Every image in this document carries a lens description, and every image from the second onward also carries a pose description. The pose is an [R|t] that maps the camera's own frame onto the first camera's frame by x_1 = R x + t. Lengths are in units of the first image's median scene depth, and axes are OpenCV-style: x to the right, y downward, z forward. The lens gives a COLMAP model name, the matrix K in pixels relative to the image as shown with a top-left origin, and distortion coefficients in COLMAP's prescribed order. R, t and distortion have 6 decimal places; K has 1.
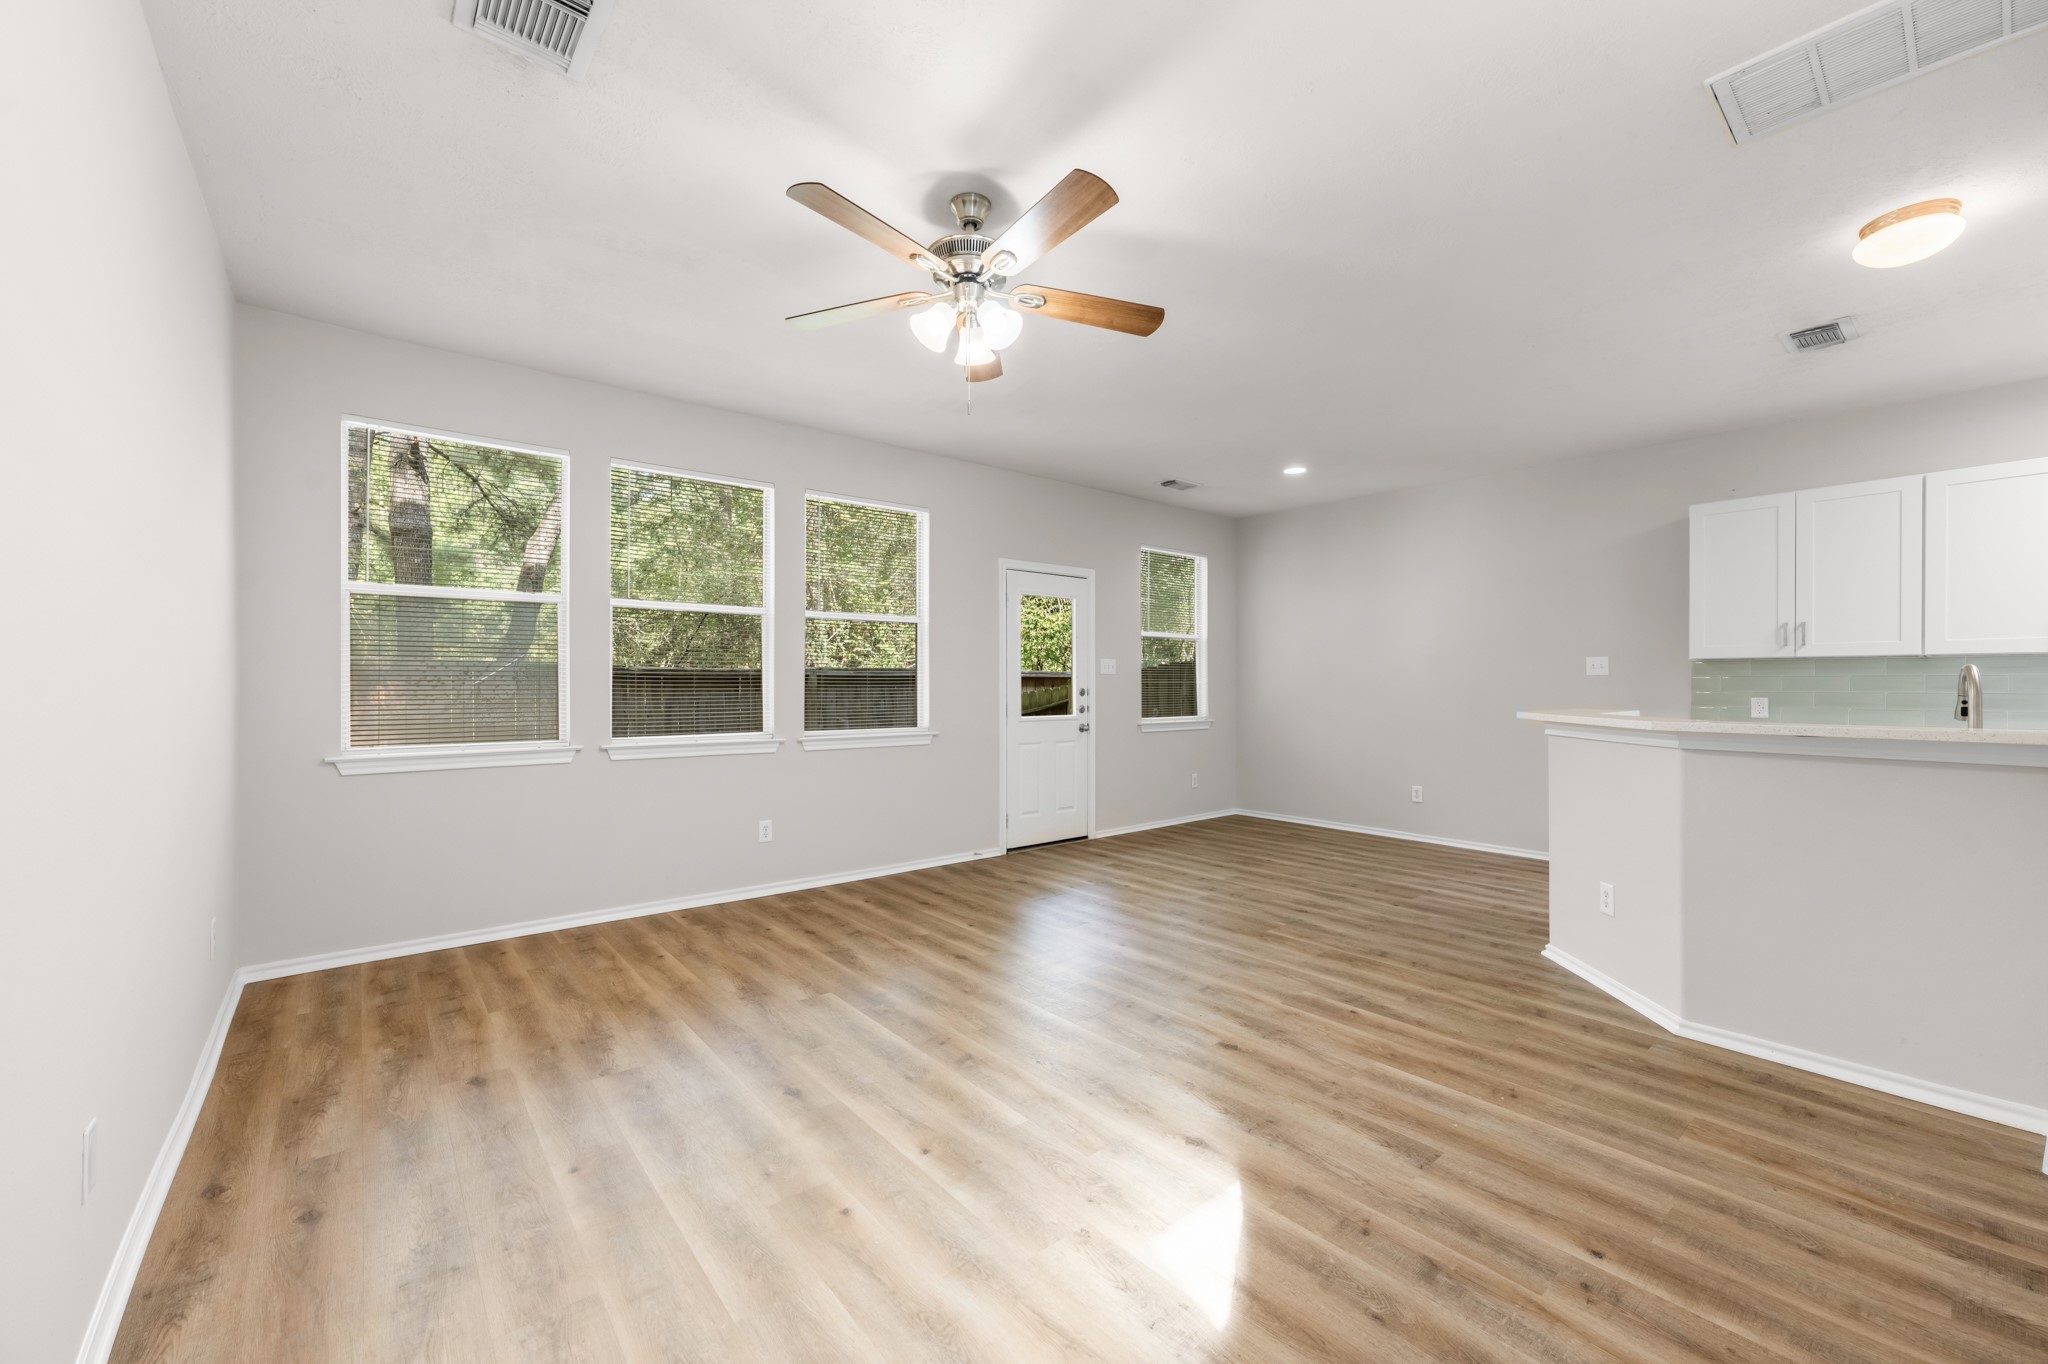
lens RADIAL K [[809.5, 0, 1024.0], [0, 809.5, 688.8], [0, 0, 1]] dist [-0.040522, 0.023552]
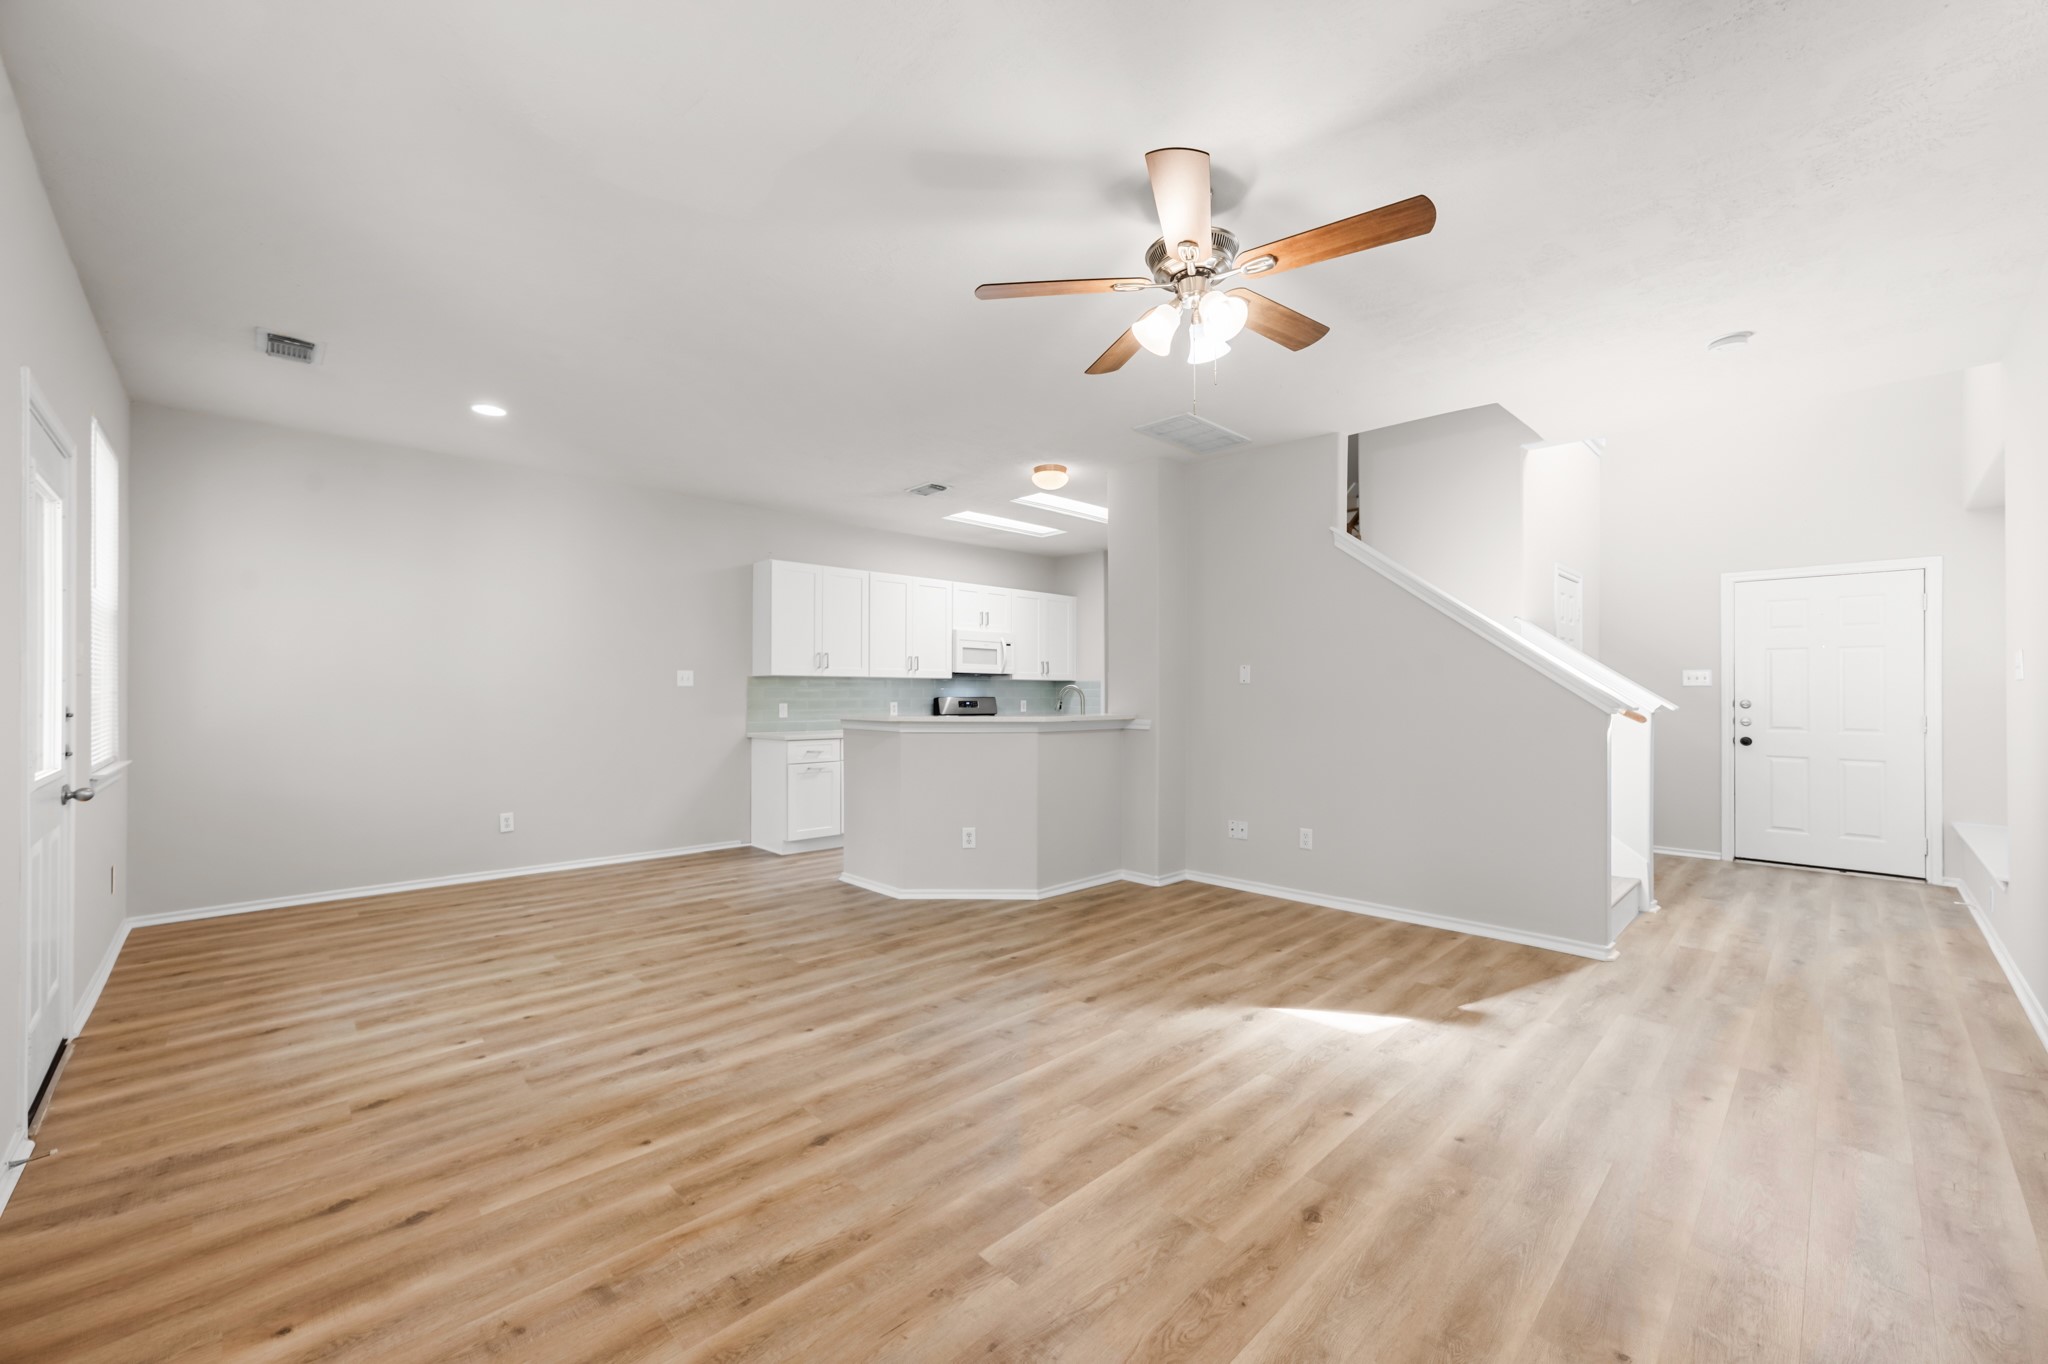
lens RADIAL K [[809.5, 0, 1024.0], [0, 809.5, 688.8], [0, 0, 1]] dist [-0.040522, 0.023552]
pose [[-0.075271, 0.005836, 0.997146, -0.877113], [0.005039, 0.999972, -0.005472, -0.008834], [-0.997150, 0.004613, -0.075298, 1.116050]]
